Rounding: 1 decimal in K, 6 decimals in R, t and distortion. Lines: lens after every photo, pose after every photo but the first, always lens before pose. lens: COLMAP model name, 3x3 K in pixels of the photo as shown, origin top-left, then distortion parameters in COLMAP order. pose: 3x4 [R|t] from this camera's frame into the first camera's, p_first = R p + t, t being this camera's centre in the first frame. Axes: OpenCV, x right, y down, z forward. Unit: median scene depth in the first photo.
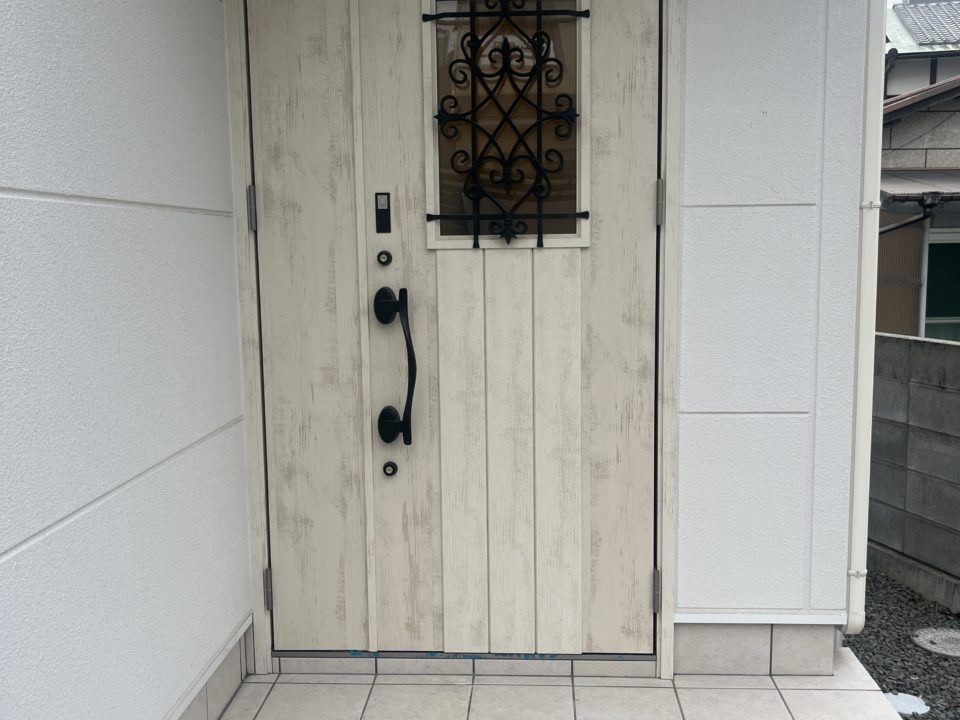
lens RADIAL K [[980.6, 0, 480.9], [0, 980.6, 363.1], [0, 0, 1]] dist [0.052610, 0.000000]
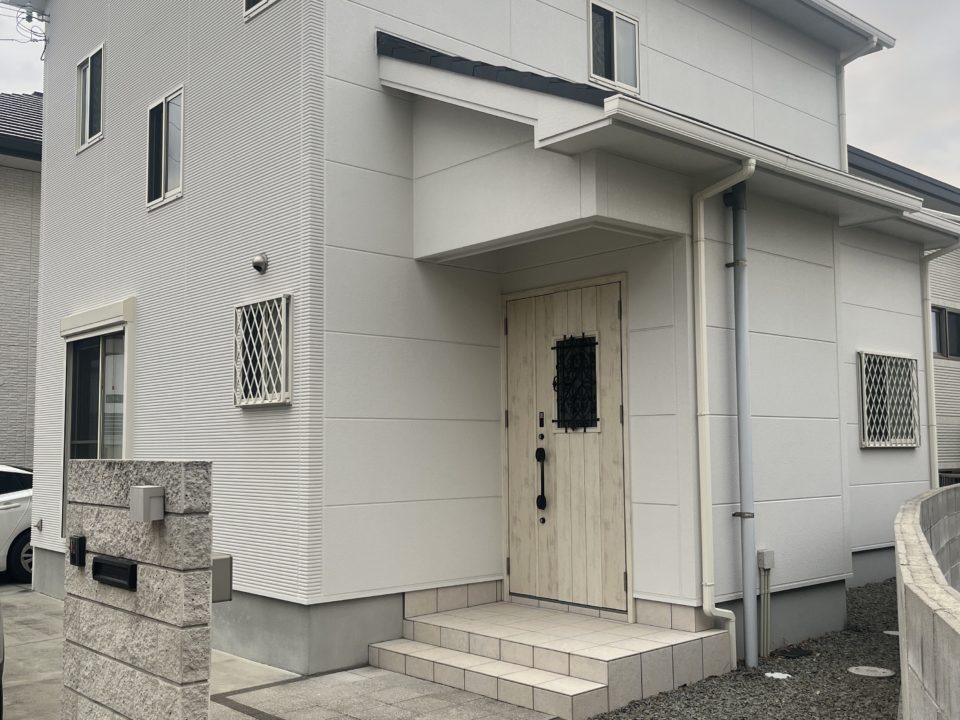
lens RADIAL K [[980.6, 0, 480.7], [0, 980.6, 360.4], [0, 0, 1]] dist [0.052610, 0.000000]
pose [[0.704041, -0.052818, -0.708192, 1.629764], [-0.096962, 0.980742, -0.169538, 0.150868], [0.703509, 0.188029, 0.685362, -0.931139]]
